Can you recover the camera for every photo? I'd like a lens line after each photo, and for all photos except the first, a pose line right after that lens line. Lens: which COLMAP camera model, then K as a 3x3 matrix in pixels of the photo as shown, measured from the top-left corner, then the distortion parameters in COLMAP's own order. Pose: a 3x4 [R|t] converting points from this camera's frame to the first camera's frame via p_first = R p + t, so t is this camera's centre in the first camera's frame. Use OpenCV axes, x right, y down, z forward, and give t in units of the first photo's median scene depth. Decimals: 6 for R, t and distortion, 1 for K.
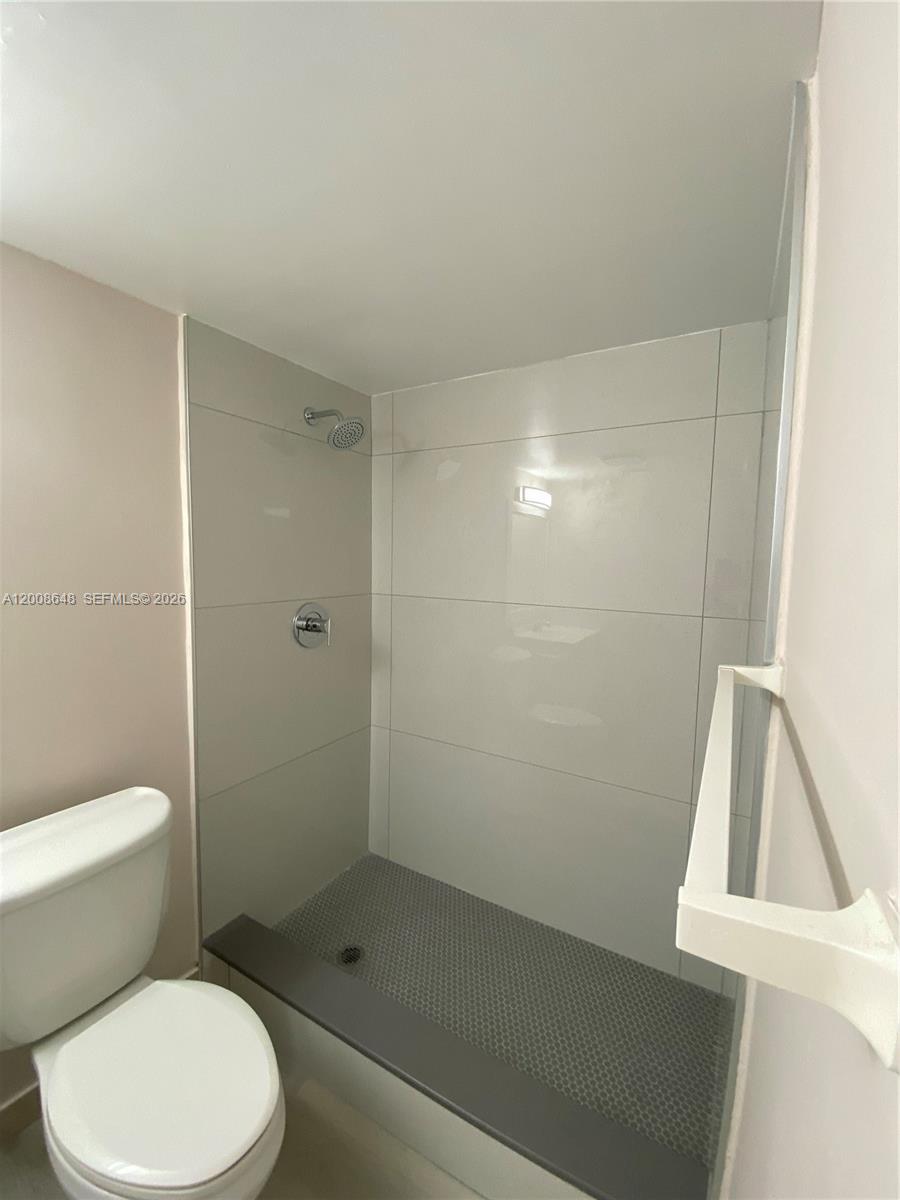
lens RADIAL K [[480.1, 0, 449.3], [0, 480.1, 597.2], [0, 0, 1]] dist [0.027579, -0.030288]
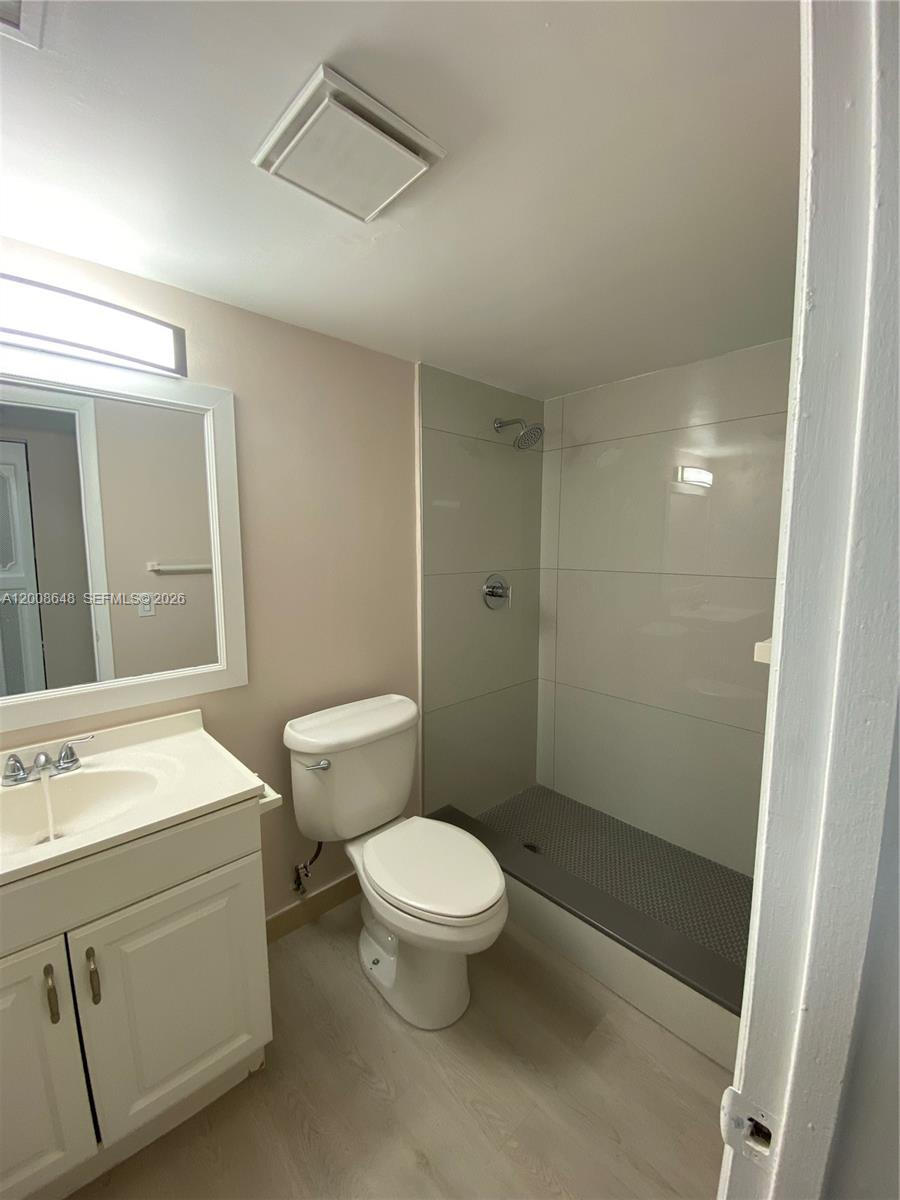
lens RADIAL K [[487.8, 0, 451.1], [0, 487.8, 598.8], [0, 0, 1]] dist [0.041503, -0.033696]
pose [[0.961287, 0.011555, -0.275308, -0.045955], [-0.003572, 0.999559, 0.029479, 0.038557], [0.275528, -0.027354, 0.960904, -0.258552]]
